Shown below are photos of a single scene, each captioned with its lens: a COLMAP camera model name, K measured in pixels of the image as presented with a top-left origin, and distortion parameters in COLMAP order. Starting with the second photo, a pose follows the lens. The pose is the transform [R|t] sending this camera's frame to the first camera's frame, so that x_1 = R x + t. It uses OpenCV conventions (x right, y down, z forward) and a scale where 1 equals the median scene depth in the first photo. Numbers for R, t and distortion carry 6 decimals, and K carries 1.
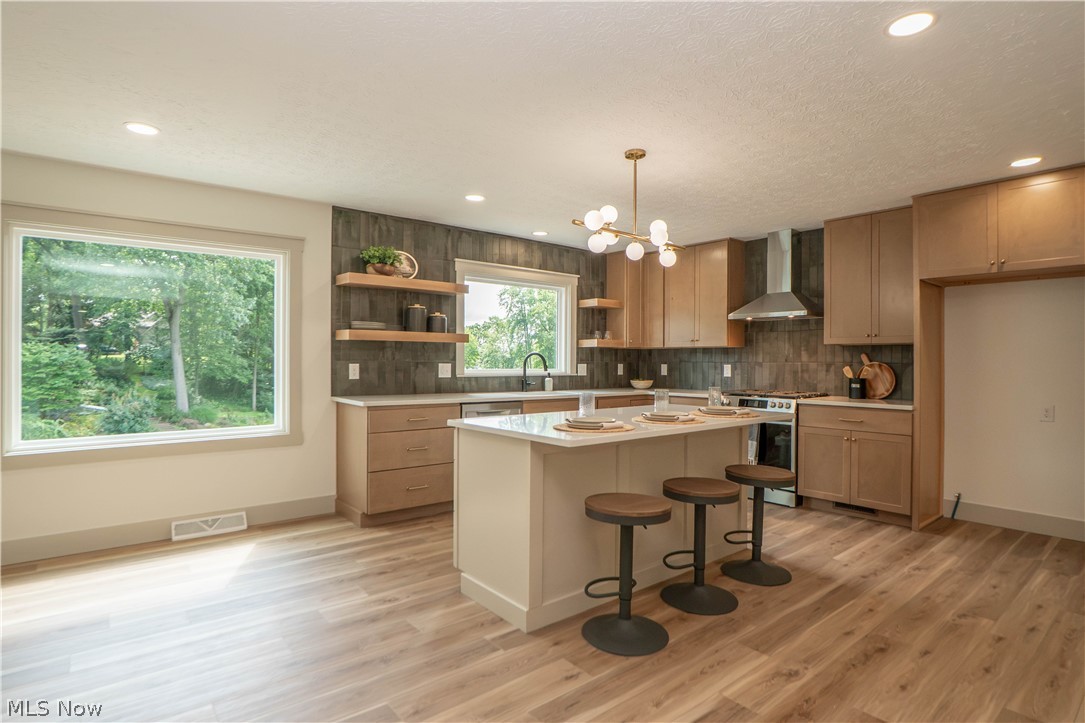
lens RADIAL K [[554.2, 0, 542.5], [0, 554.2, 361.5], [0, 0, 1]] dist [-0.026034, 0.000277]
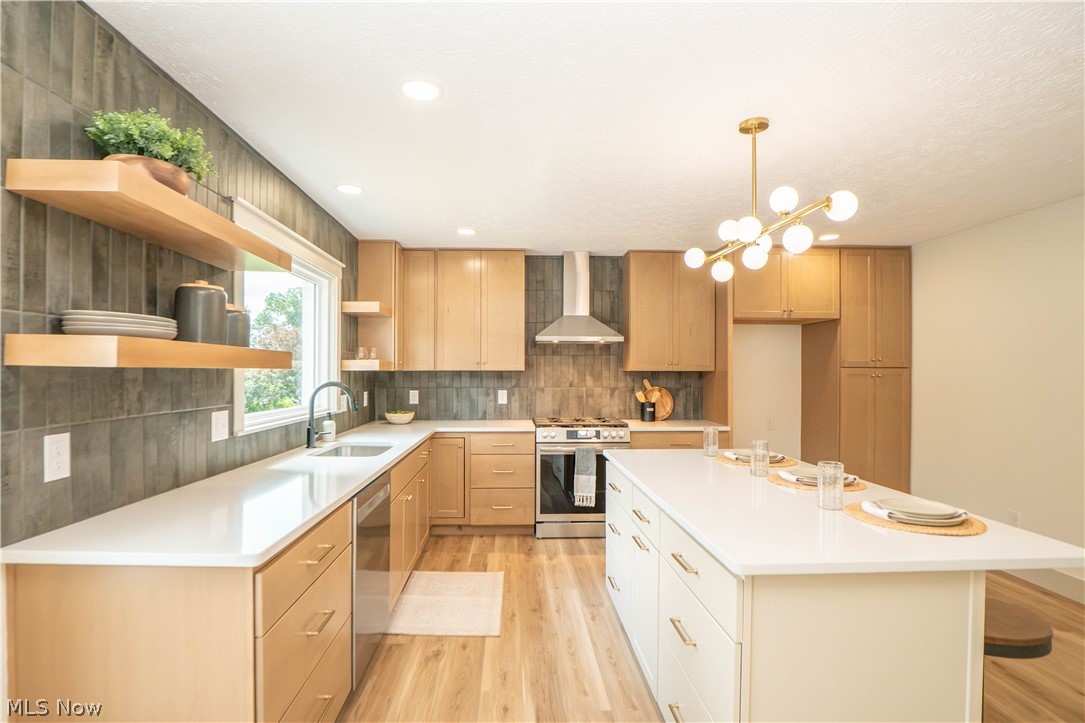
lens RADIAL K [[527.5, 0, 526.6], [0, 527.5, 374.7], [0, 0, 1]] dist [-0.042453, 0.009495]
pose [[0.615987, -0.008135, 0.787715, -0.360826], [0.002728, 0.999963, 0.008193, -0.030187], [-0.787752, -0.002898, 0.615986, 0.509211]]
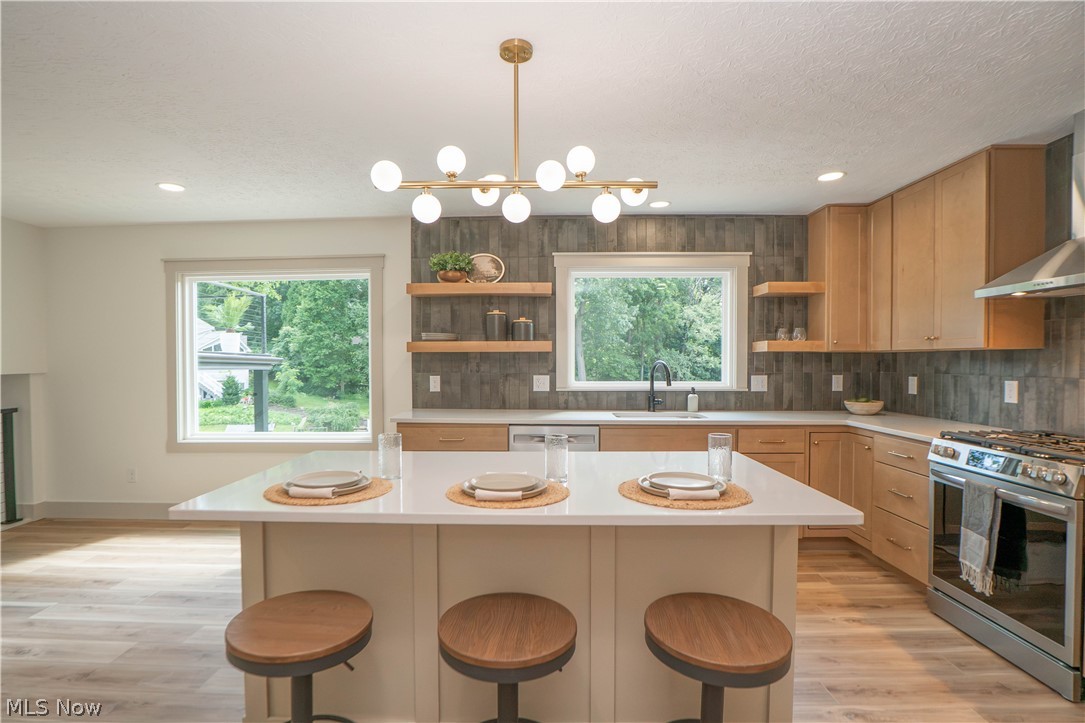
lens RADIAL K [[535.0, 0, 528.5], [0, 535.0, 370.4], [0, 0, 1]] dist [-0.045700, 0.010325]
pose [[0.758931, 0.006666, -0.651137, 0.351059], [0.005063, 0.999857, 0.016138, -0.017484], [0.651151, -0.015544, 0.758789, 0.343806]]
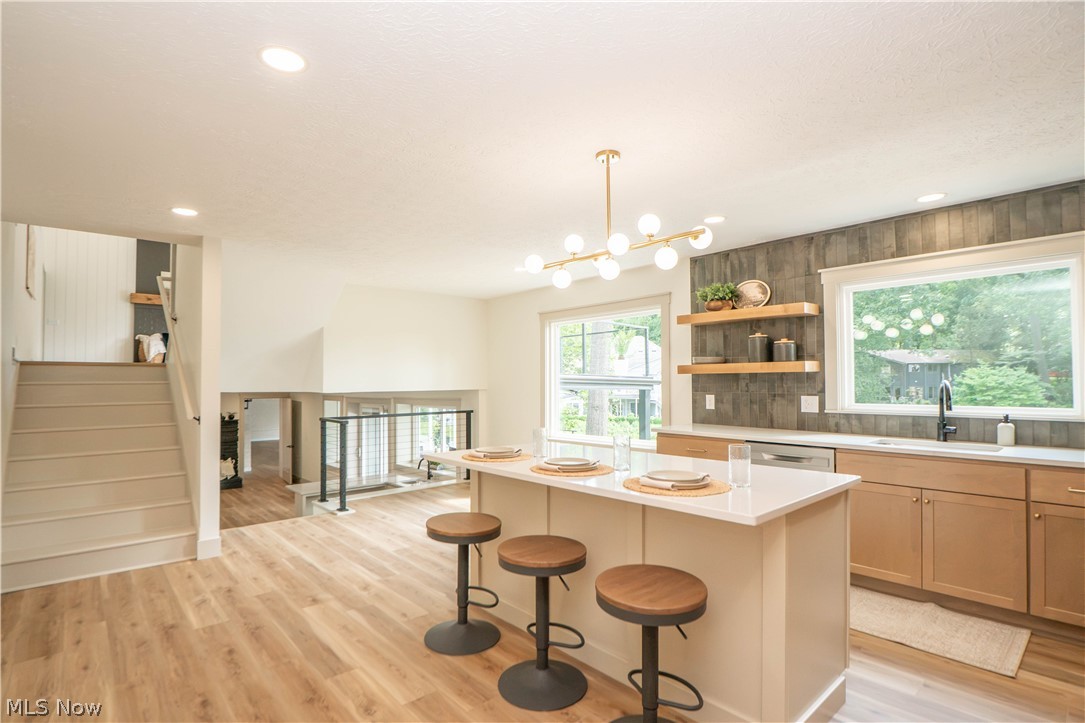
lens RADIAL K [[535.0, 0, 528.5], [0, 535.0, 370.4], [0, 0, 1]] dist [-0.045700, 0.010325]
pose [[0.032755, -0.028312, -0.999062, 0.614211], [0.002192, 0.999598, -0.028255, -0.013530], [0.999461, -0.001265, 0.032804, 0.533335]]
